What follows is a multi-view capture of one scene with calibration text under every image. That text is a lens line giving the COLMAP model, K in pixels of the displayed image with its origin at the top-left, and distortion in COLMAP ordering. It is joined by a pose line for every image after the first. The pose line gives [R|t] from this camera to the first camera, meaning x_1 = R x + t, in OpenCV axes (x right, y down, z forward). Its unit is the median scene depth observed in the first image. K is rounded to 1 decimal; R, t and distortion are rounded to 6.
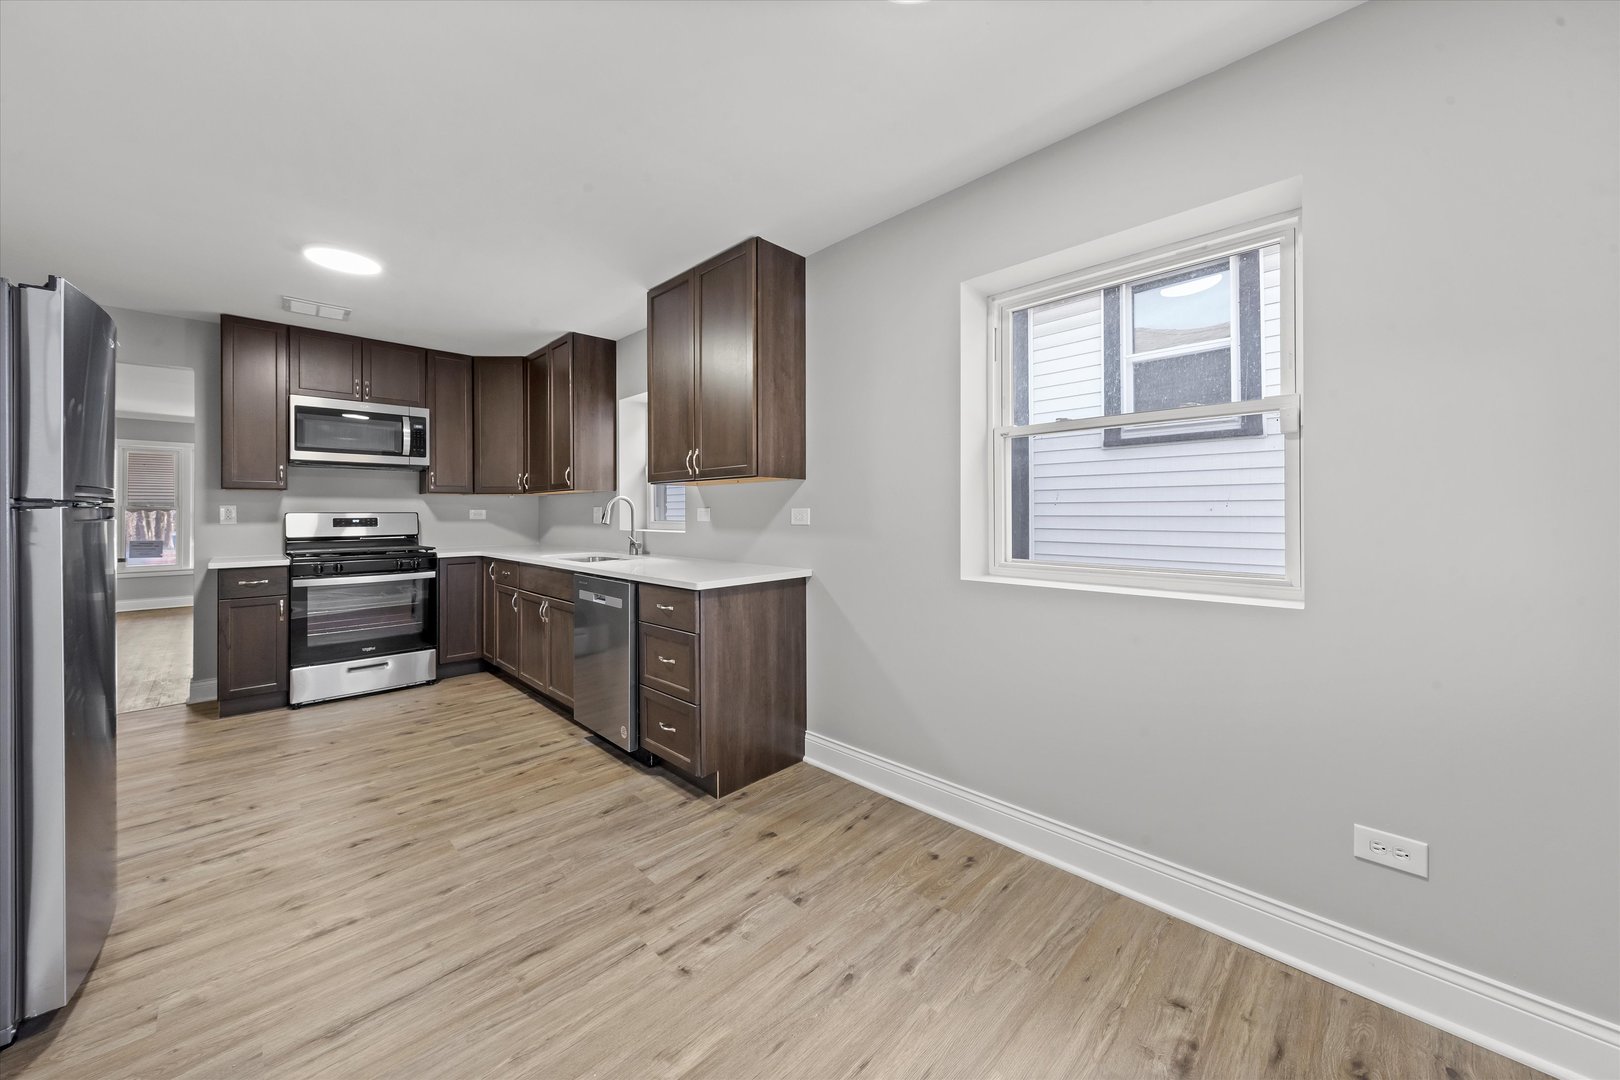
lens RADIAL K [[577.9, 0, 804.2], [0, 577.9, 510.2], [0, 0, 1]] dist [0.000993, 0.000151]
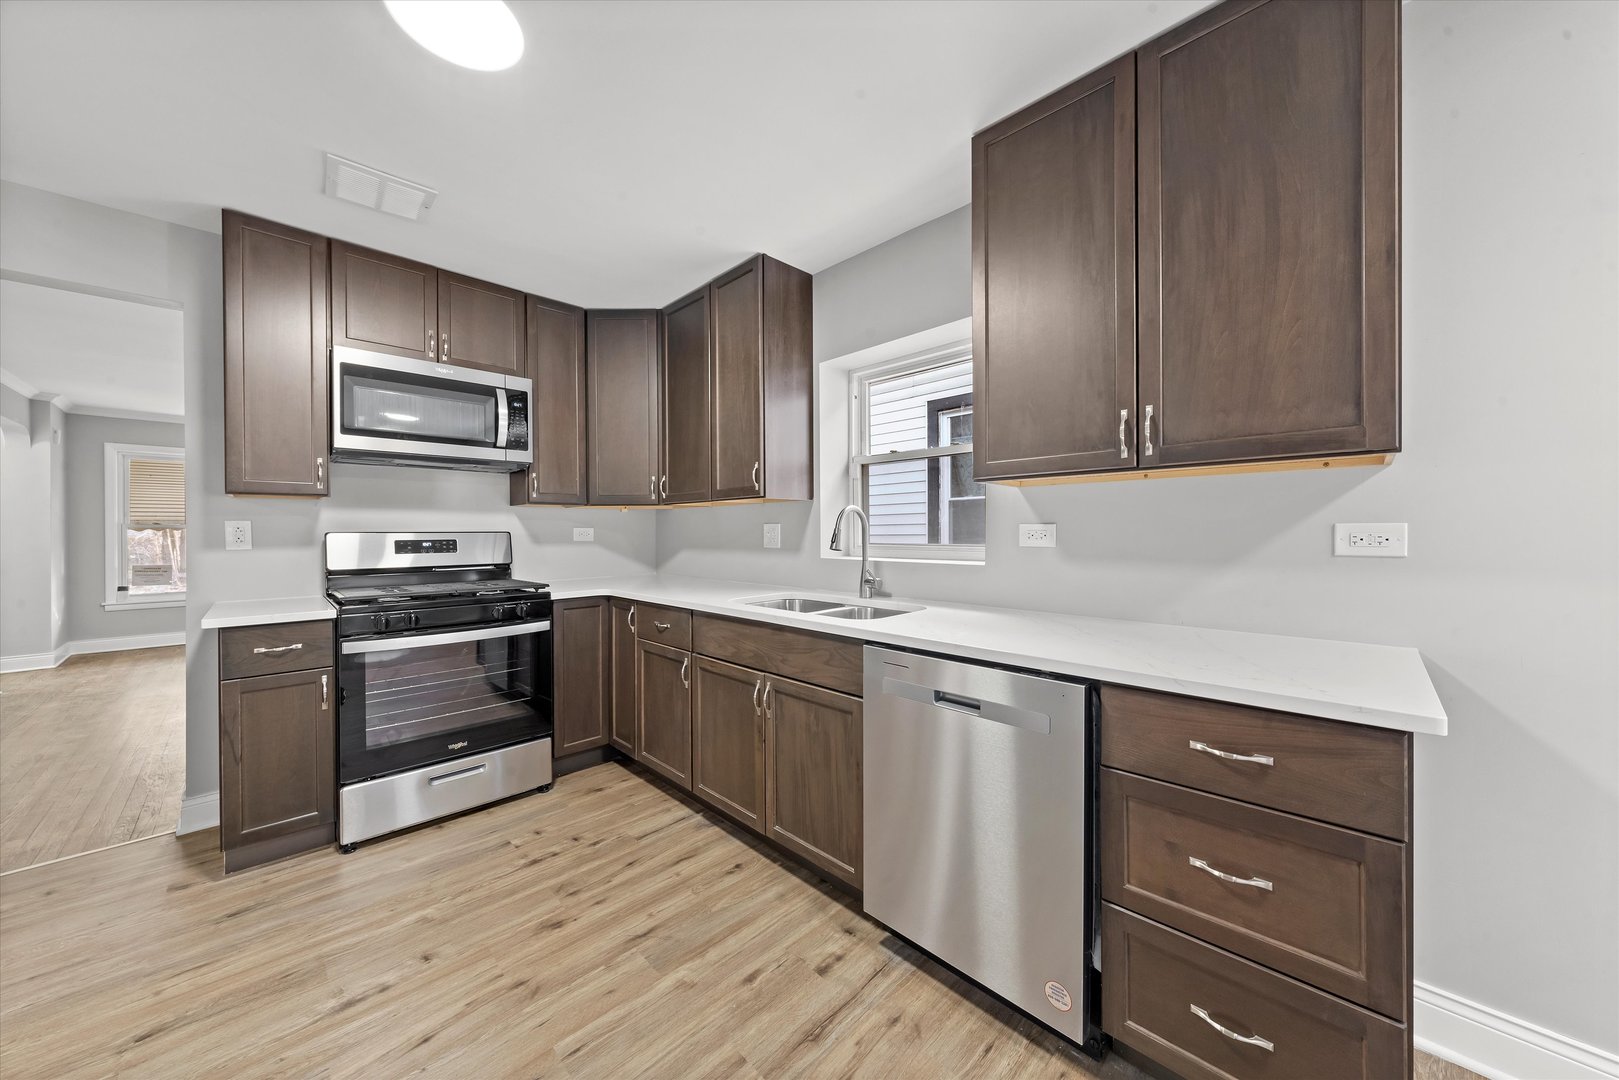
lens RADIAL K [[557.7, 0, 800.2], [0, 557.7, 534.6], [0, 0, 1]] dist [-0.001407, -0.000152]
pose [[0.999979, -0.000193, -0.006414, -0.406210], [0.000256, 0.999952, 0.009794, 0.001141], [0.006412, -0.009795, 0.999931, 0.426079]]
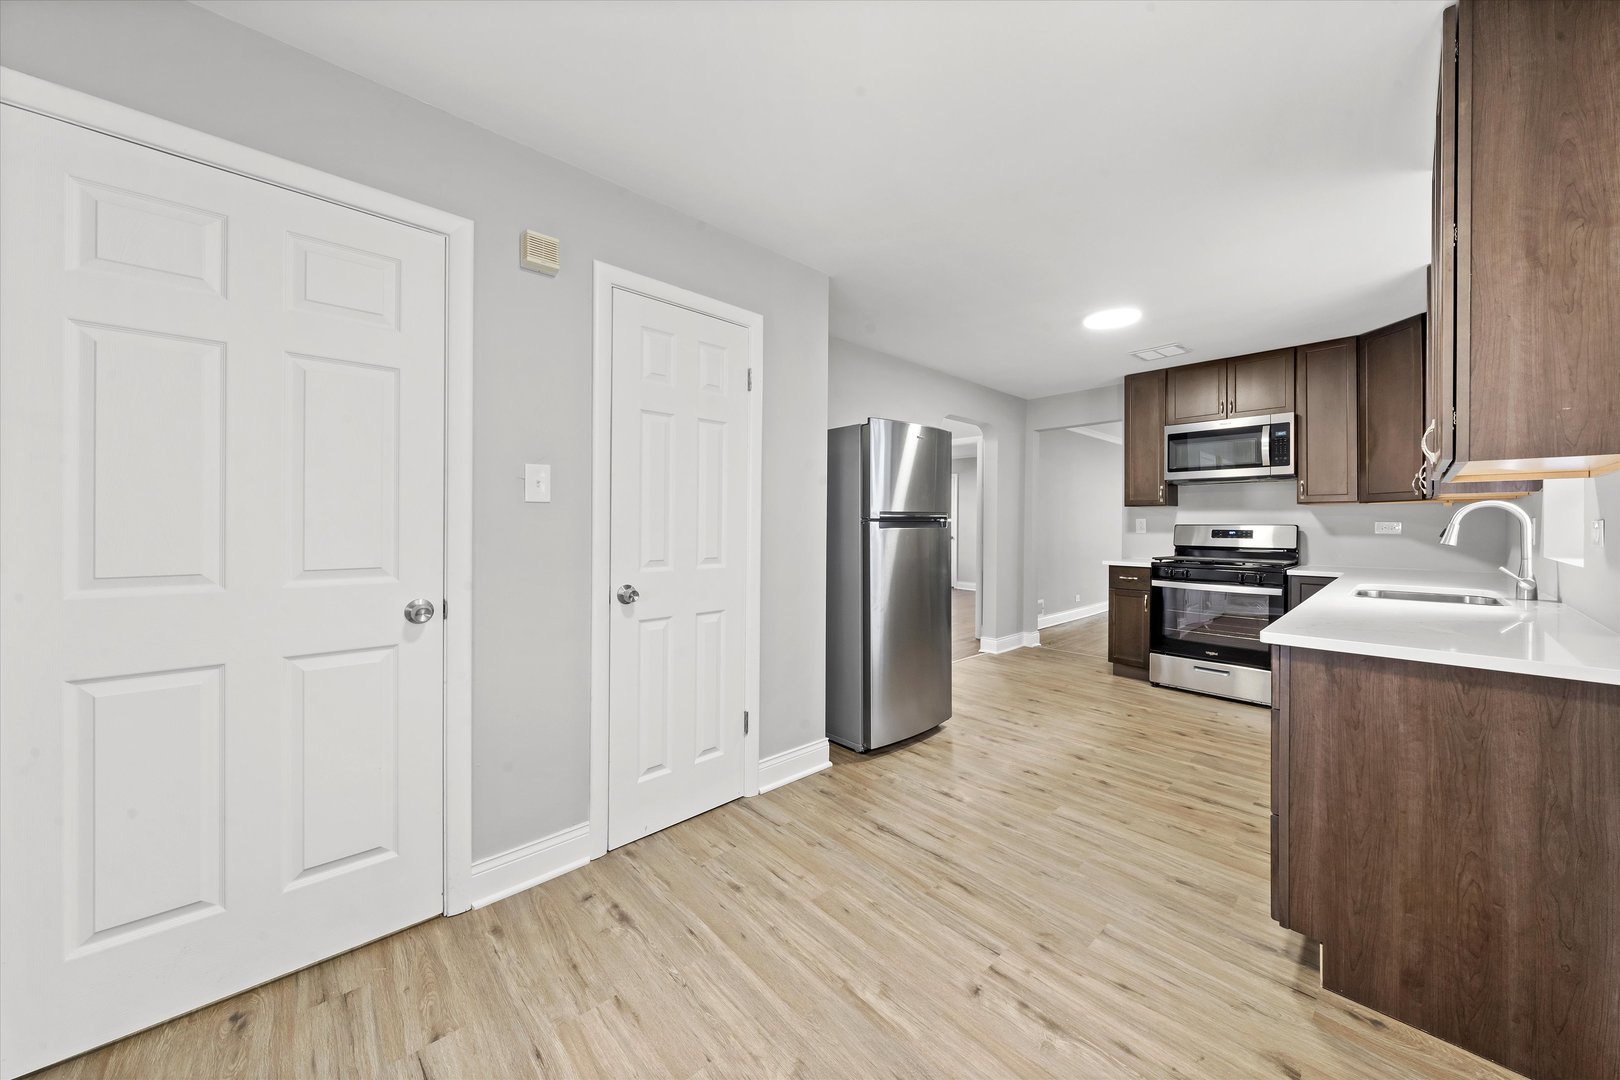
lens RADIAL K [[564.1, 0, 809.7], [0, 564.1, 522.7], [0, 0, 1]] dist [-0.000457, -0.000016]
pose [[-0.036189, 0.002646, -0.999341, 0.336830], [0.000742, 0.999996, 0.002621, -0.003455], [0.999345, -0.000646, -0.036191, 0.329546]]
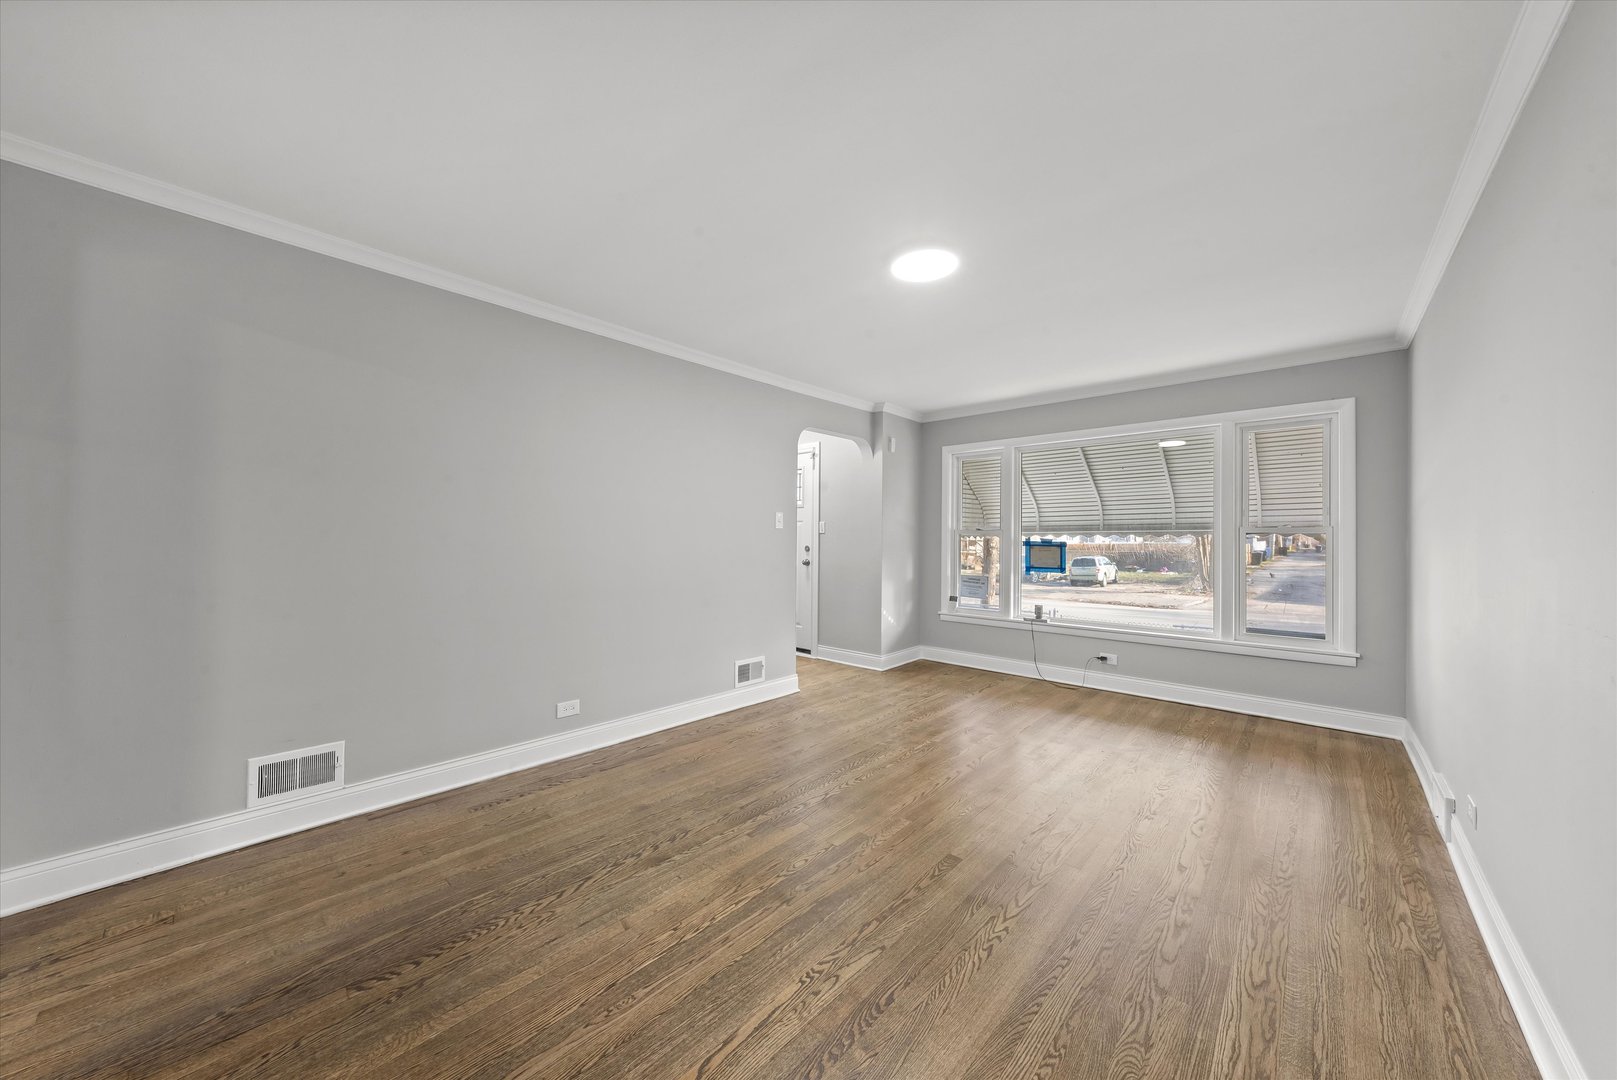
lens RADIAL K [[557.0, 0, 799.2], [0, 557.0, 534.6], [0, 0, 1]] dist [-0.001407, -0.000152]
pose [[0.036833, -0.004507, -0.999311, -0.898668], [-0.004257, 0.999980, -0.004667, 0.006507], [0.999312, 0.004426, 0.036813, 1.623769]]
